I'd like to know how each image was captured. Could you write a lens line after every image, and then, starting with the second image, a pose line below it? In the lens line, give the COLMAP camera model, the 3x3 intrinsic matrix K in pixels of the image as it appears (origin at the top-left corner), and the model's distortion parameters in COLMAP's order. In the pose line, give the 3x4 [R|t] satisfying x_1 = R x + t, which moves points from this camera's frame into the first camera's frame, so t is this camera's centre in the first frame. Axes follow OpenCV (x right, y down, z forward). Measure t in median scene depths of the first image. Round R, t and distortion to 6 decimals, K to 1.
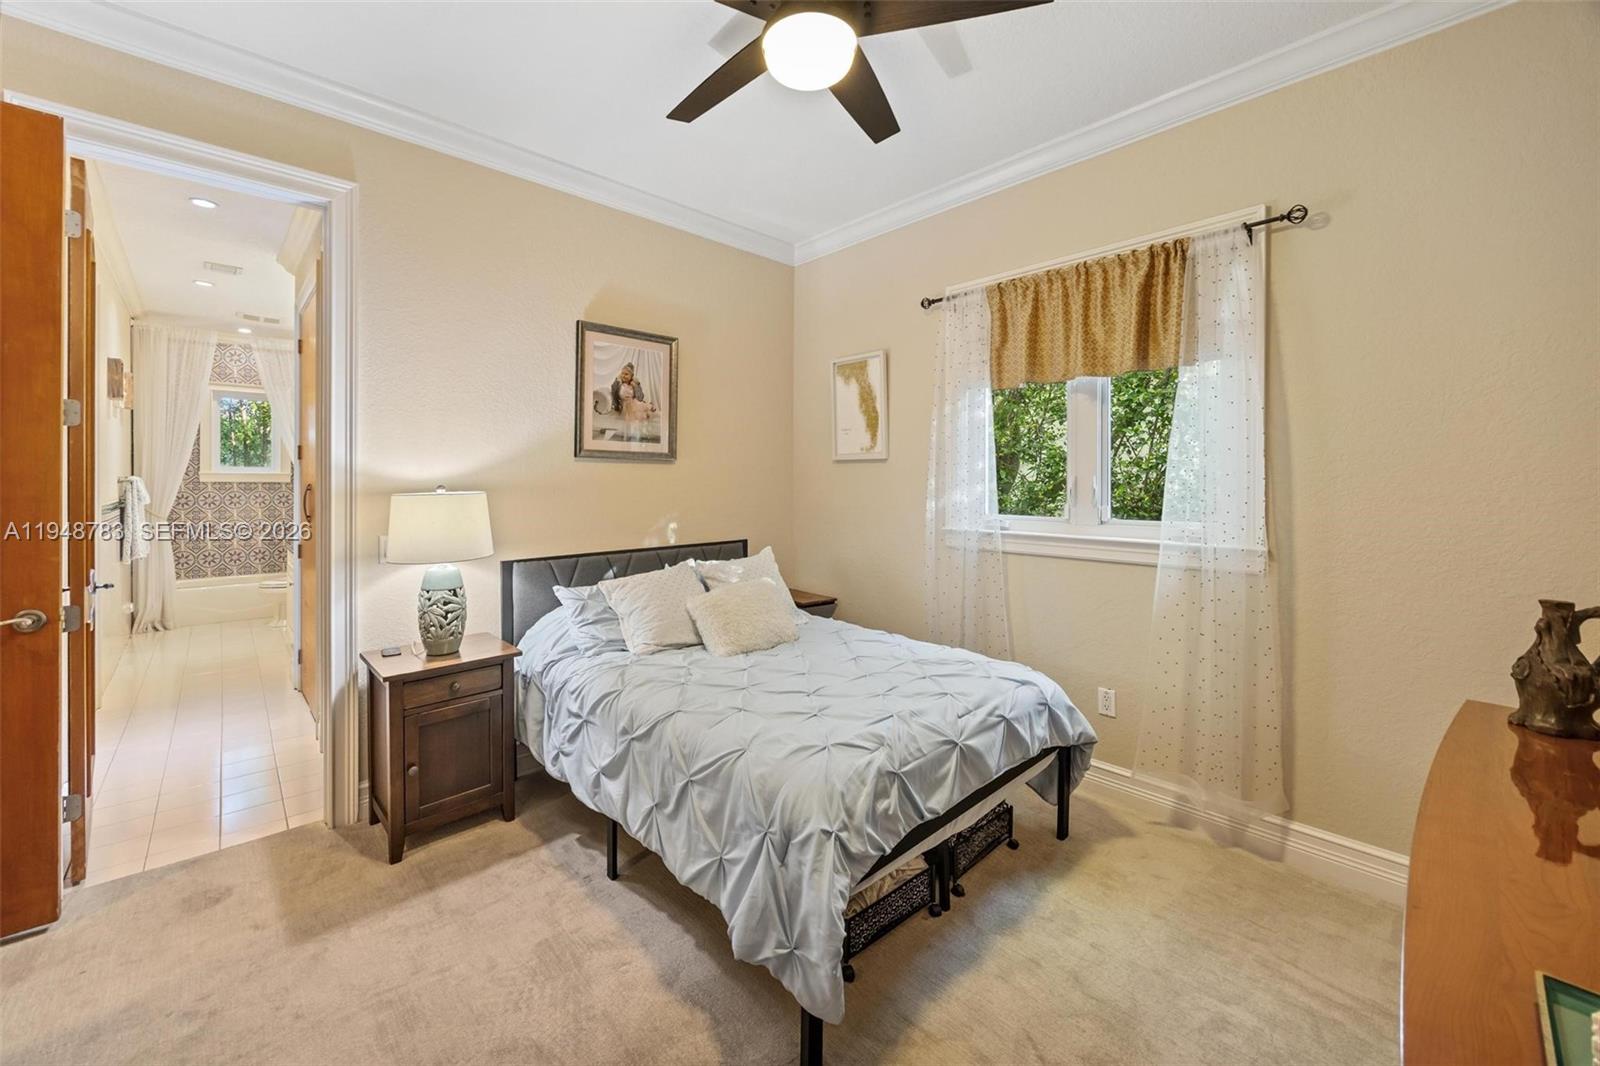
lens RADIAL K [[630.4, 0, 799.9], [0, 630.4, 481.5], [0, 0, 1]] dist [0.000094, -0.000007]
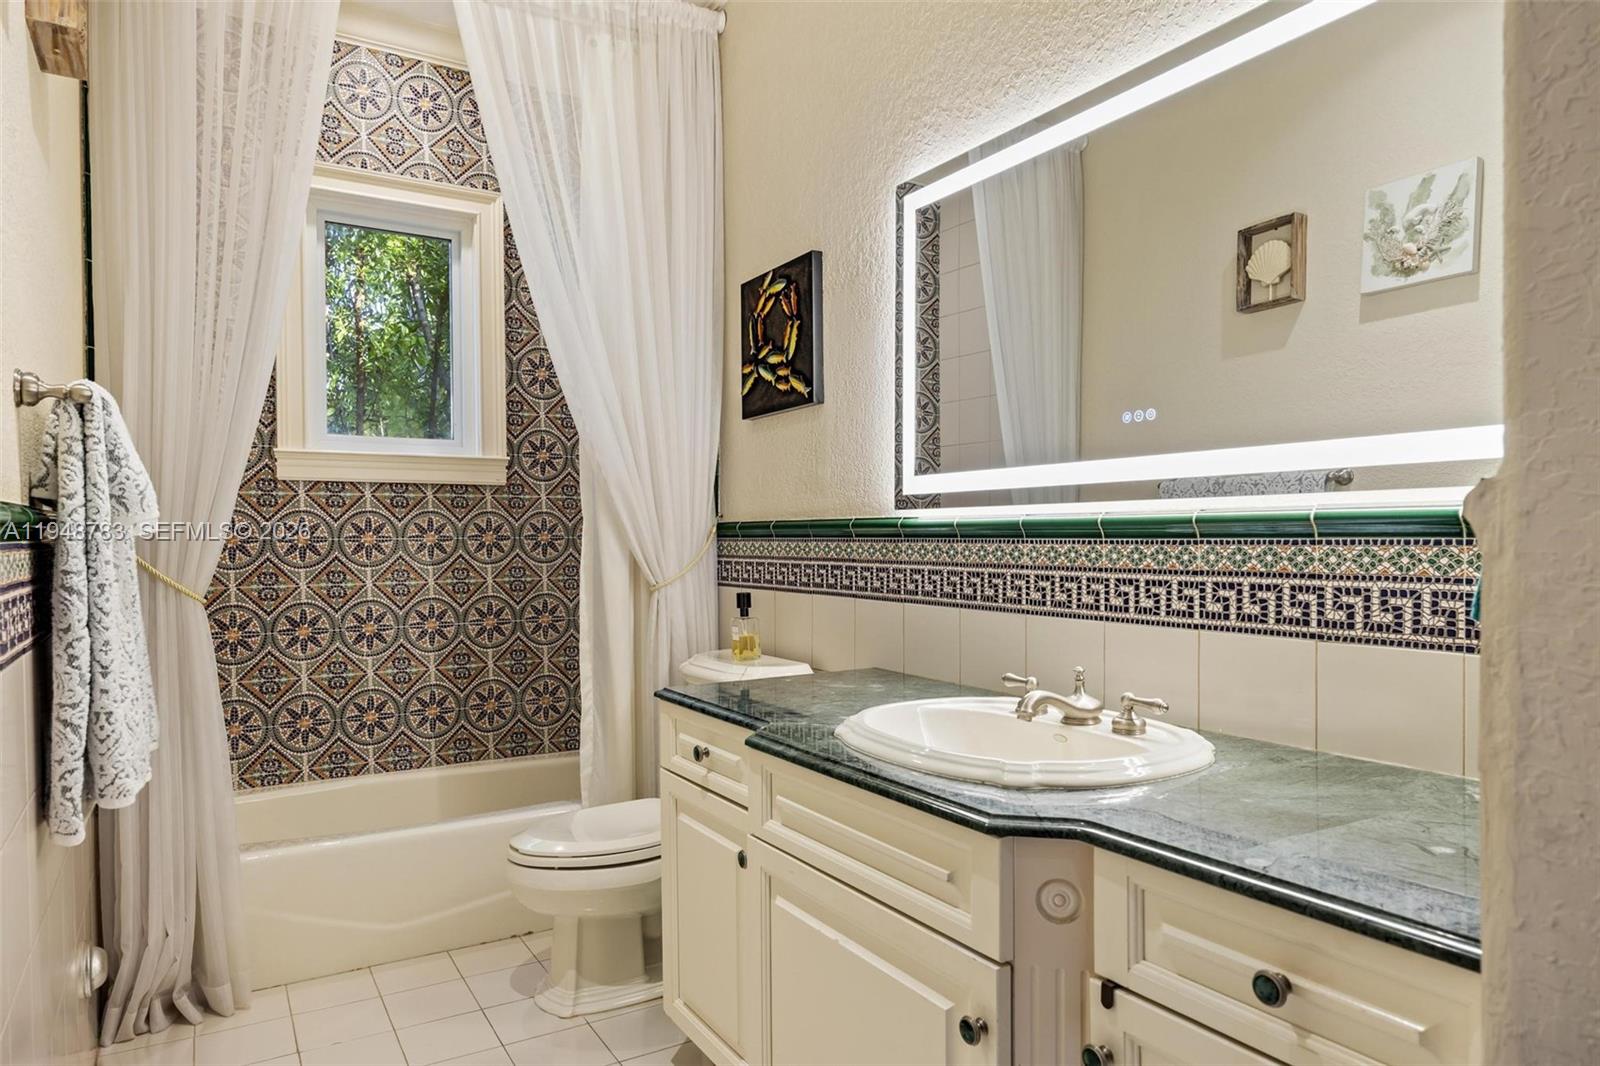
lens RADIAL K [[992.1, 0, 800.0], [0, 992.1, 533.0], [0, 0, 1]] dist [0.000200, 0.000169]
pose [[0.976991, -0.007100, -0.213162, -0.670061], [0.006940, 0.999975, -0.001499, 0.033983], [0.213167, -0.000015, 0.977016, 0.643056]]
